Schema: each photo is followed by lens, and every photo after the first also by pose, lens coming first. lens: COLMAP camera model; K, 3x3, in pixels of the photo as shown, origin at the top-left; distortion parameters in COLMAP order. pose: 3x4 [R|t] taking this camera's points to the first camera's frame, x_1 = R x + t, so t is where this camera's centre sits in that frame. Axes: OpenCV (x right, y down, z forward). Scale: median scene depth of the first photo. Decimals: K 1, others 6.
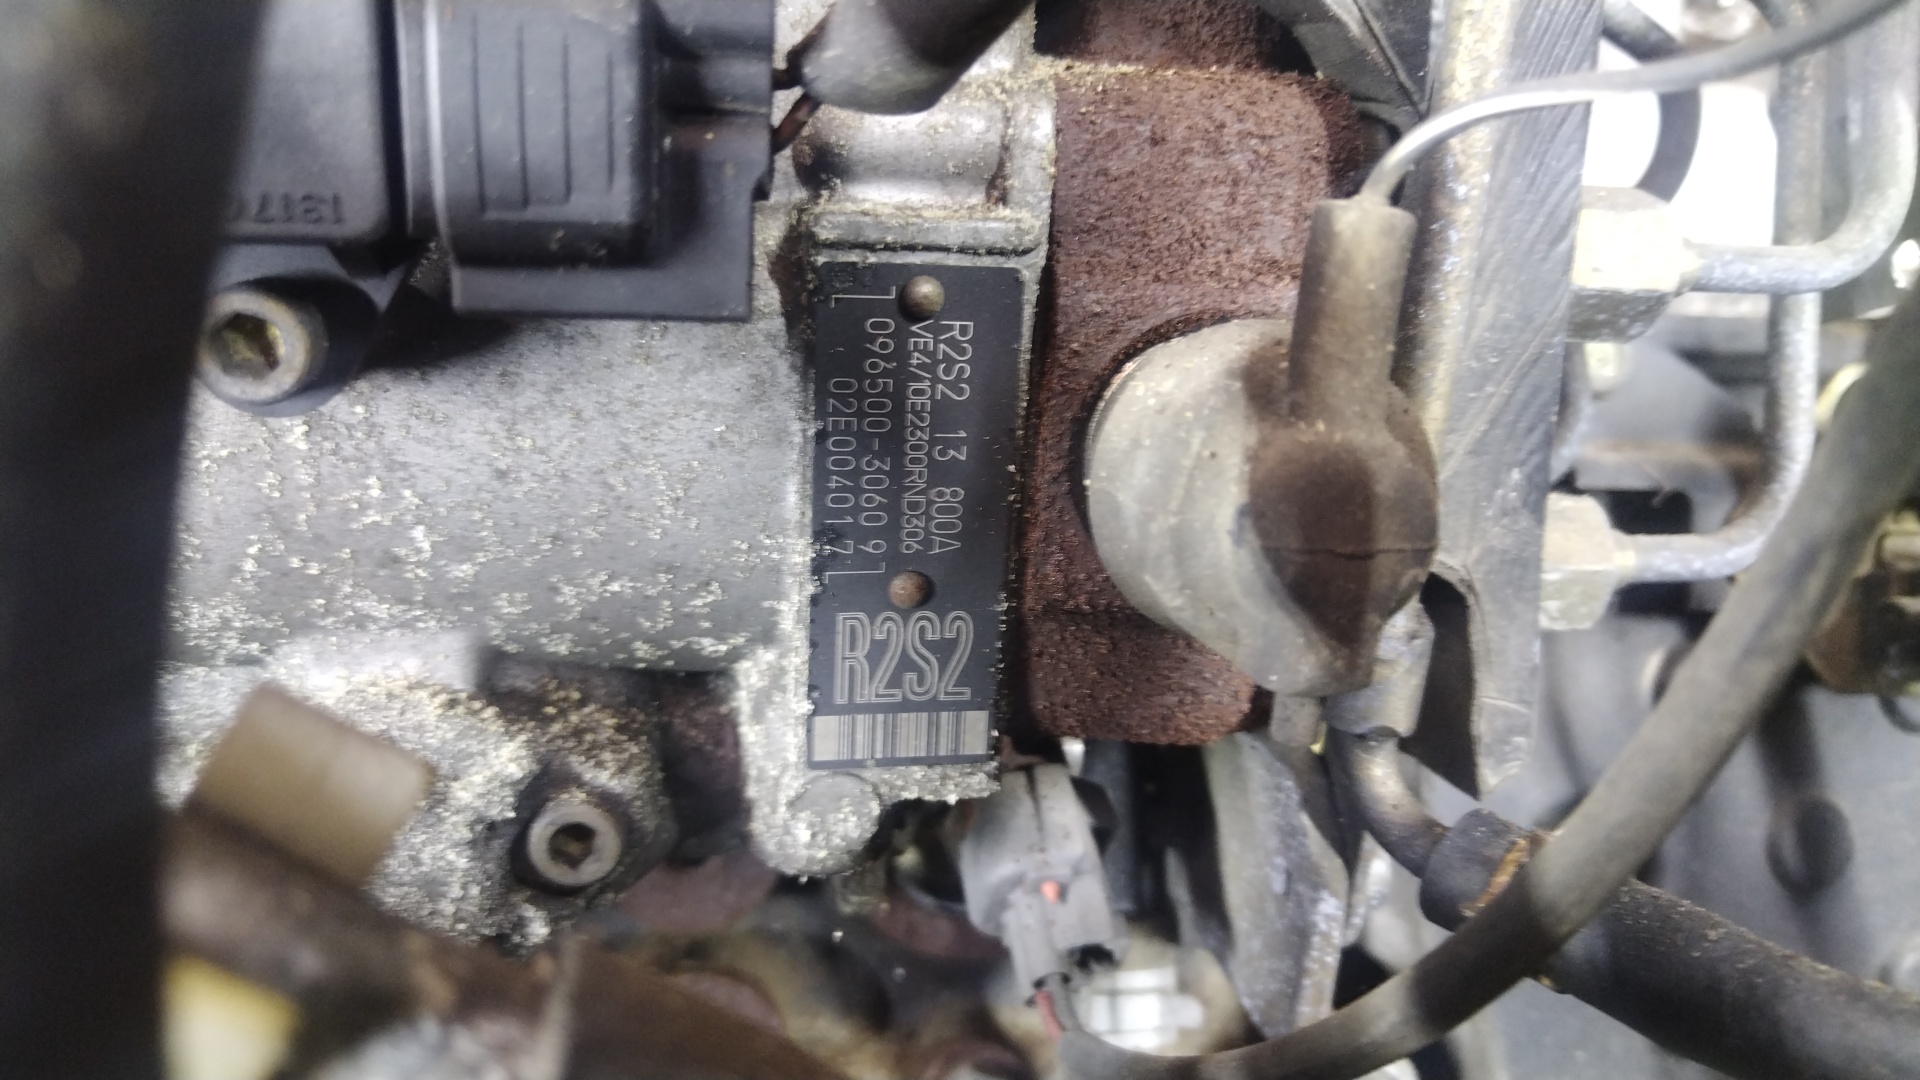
lens RADIAL K [[1327.0, 0, 974.2], [0, 1327.0, 532.7], [0, 0, 1]] dist [-0.032338, 0.019169]
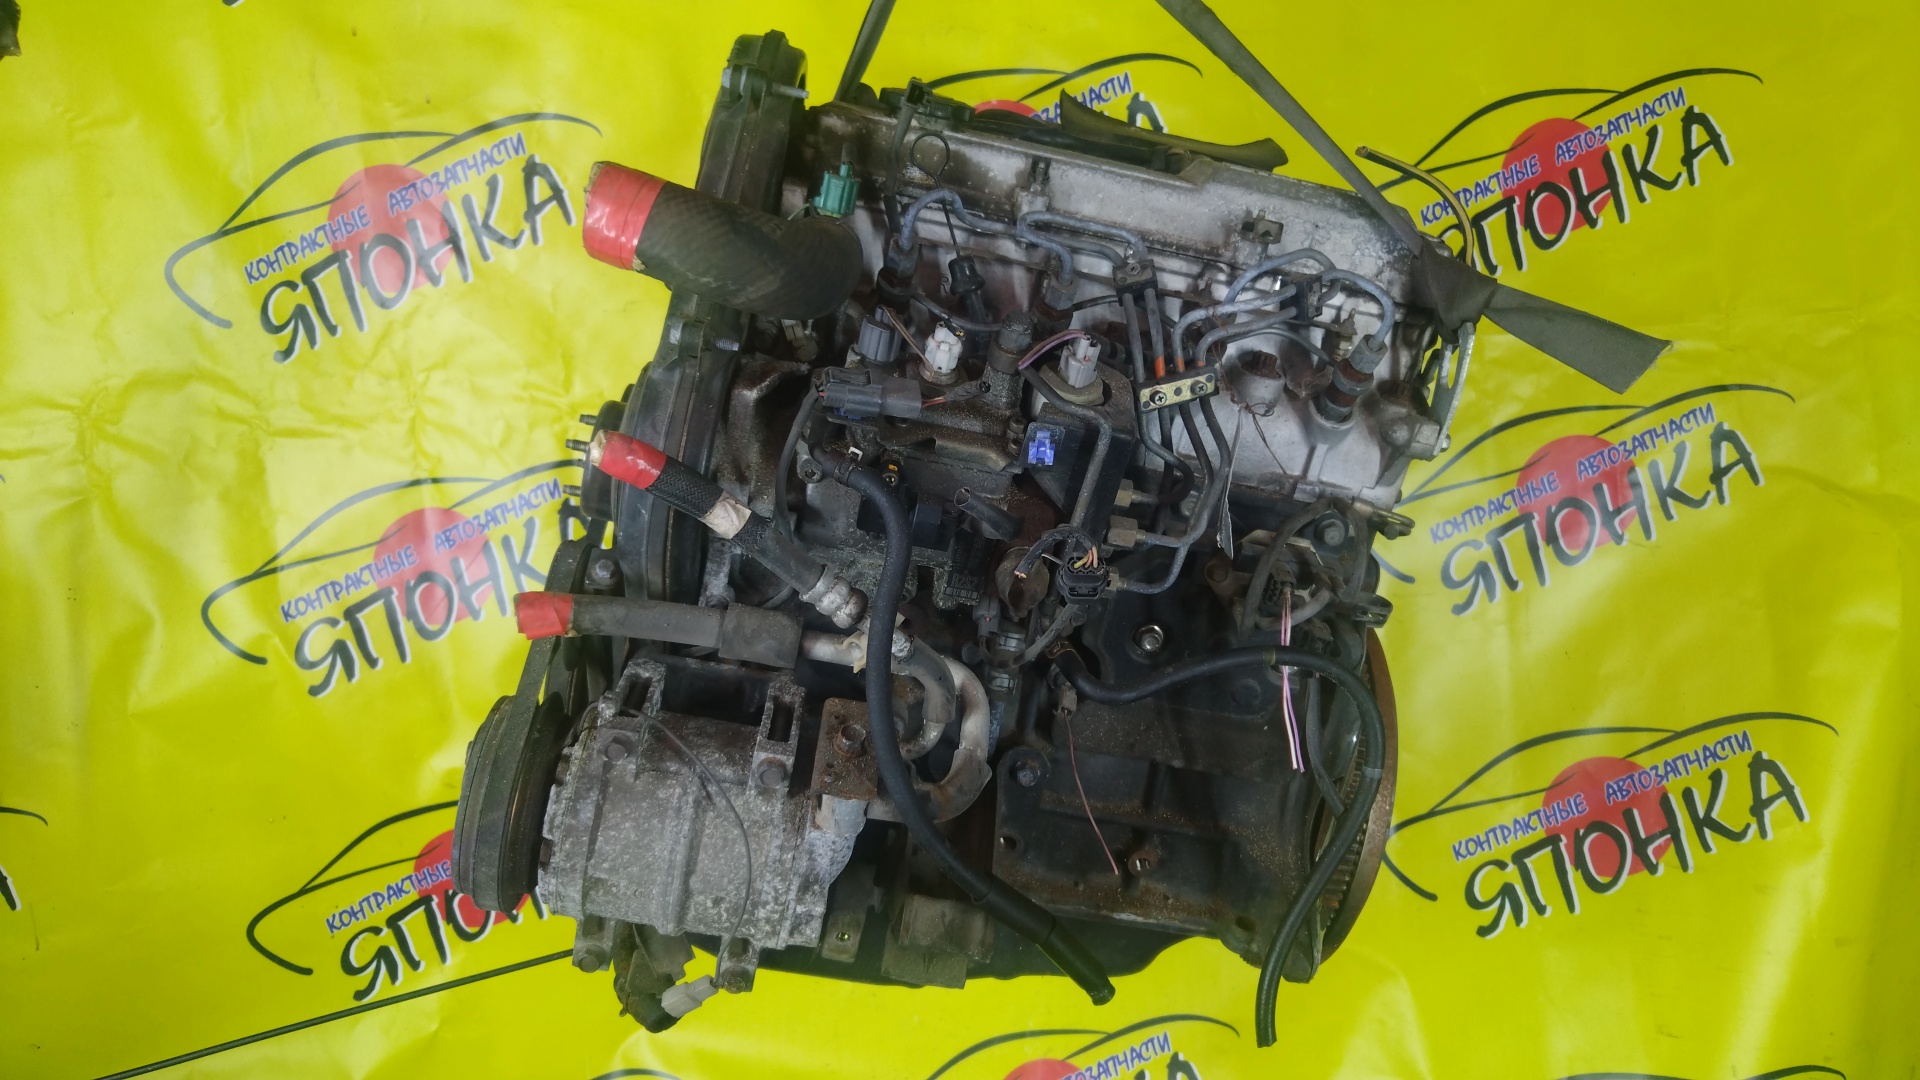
lens RADIAL K [[1327.0, 0, 980.6], [0, 1327.0, 512.8], [0, 0, 1]] dist [-0.032338, 0.019169]
pose [[0.965249, 0.247868, -0.082805, 0.402475], [-0.205928, 0.916499, 0.342963, -2.099332], [0.160900, -0.313992, 0.935692, -4.124579]]
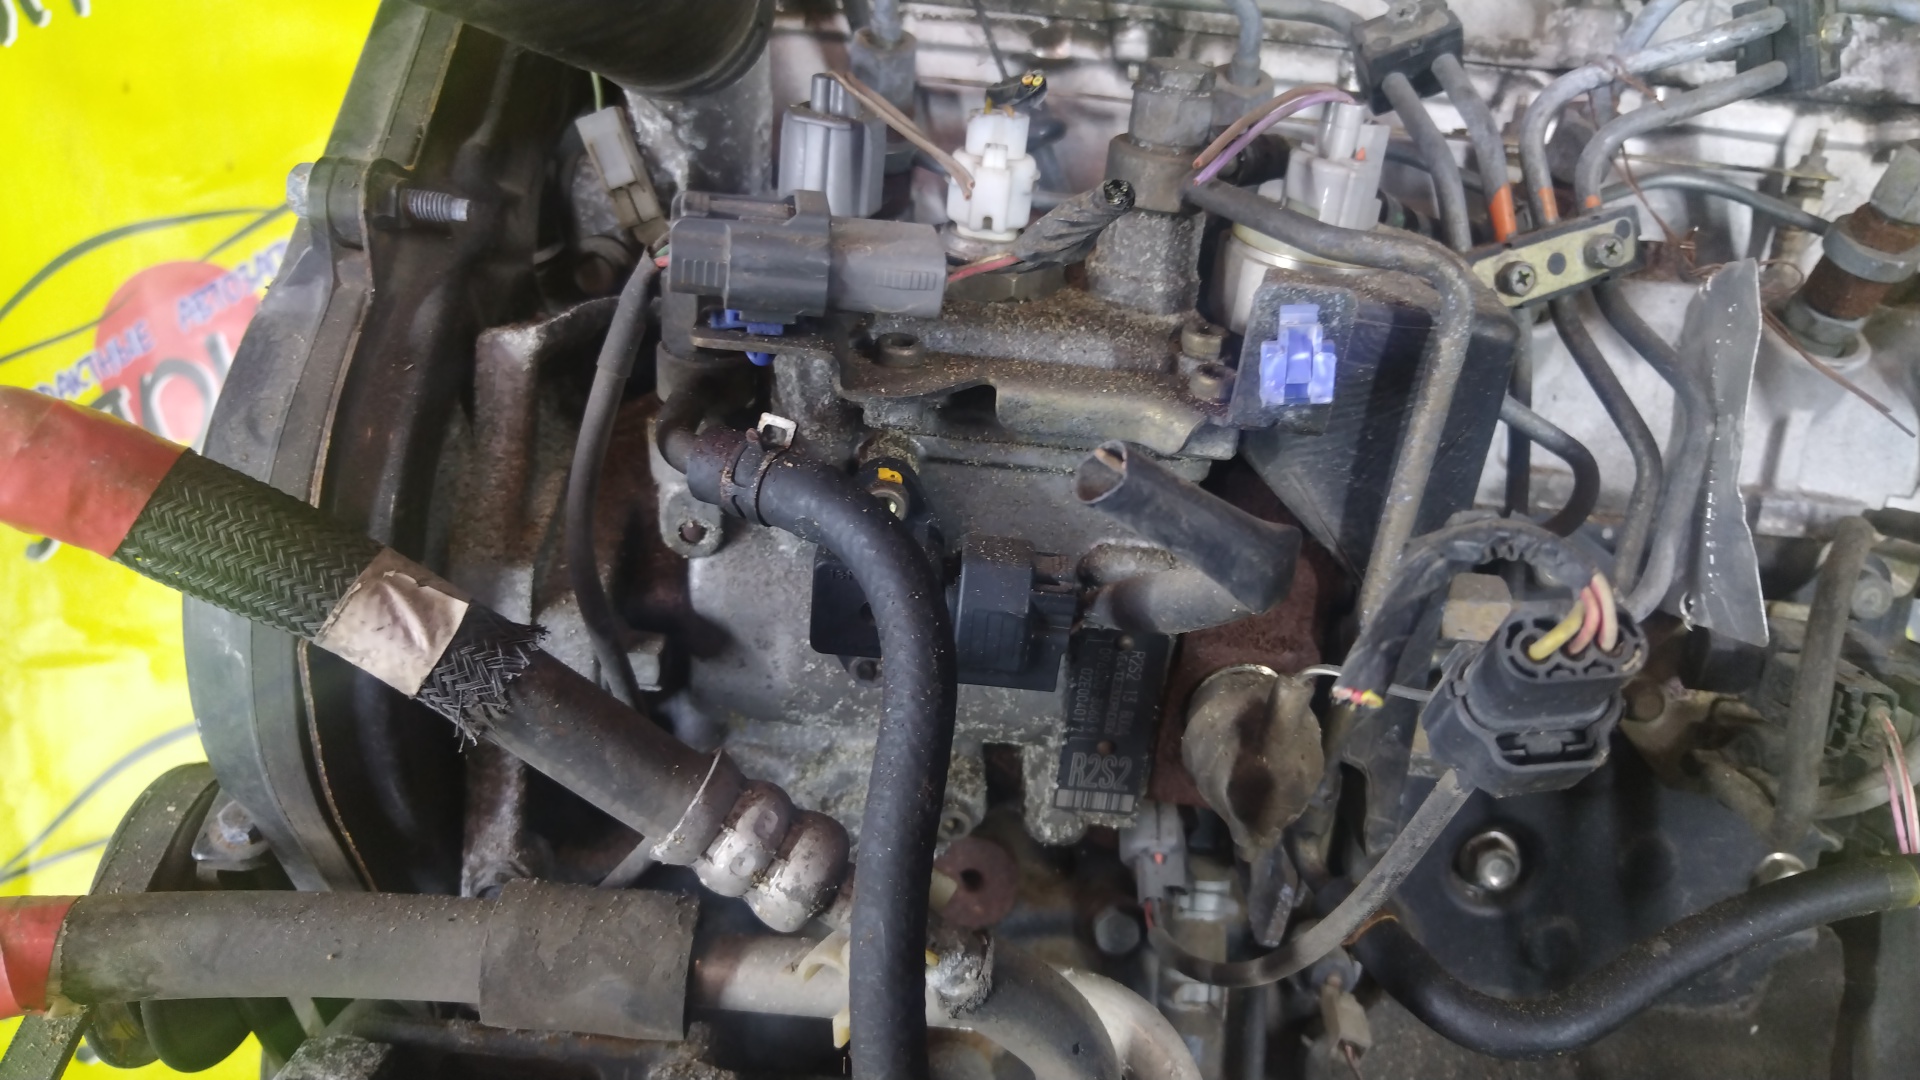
lens RADIAL K [[1327.0, 0, 973.9], [0, 1327.0, 527.0], [0, 0, 1]] dist [-0.032338, 0.019169]
pose [[0.978593, 0.130462, -0.159171, 0.042699], [-0.096457, 0.973945, 0.205251, -0.763756], [0.181801, -0.185504, 0.965679, -1.171487]]
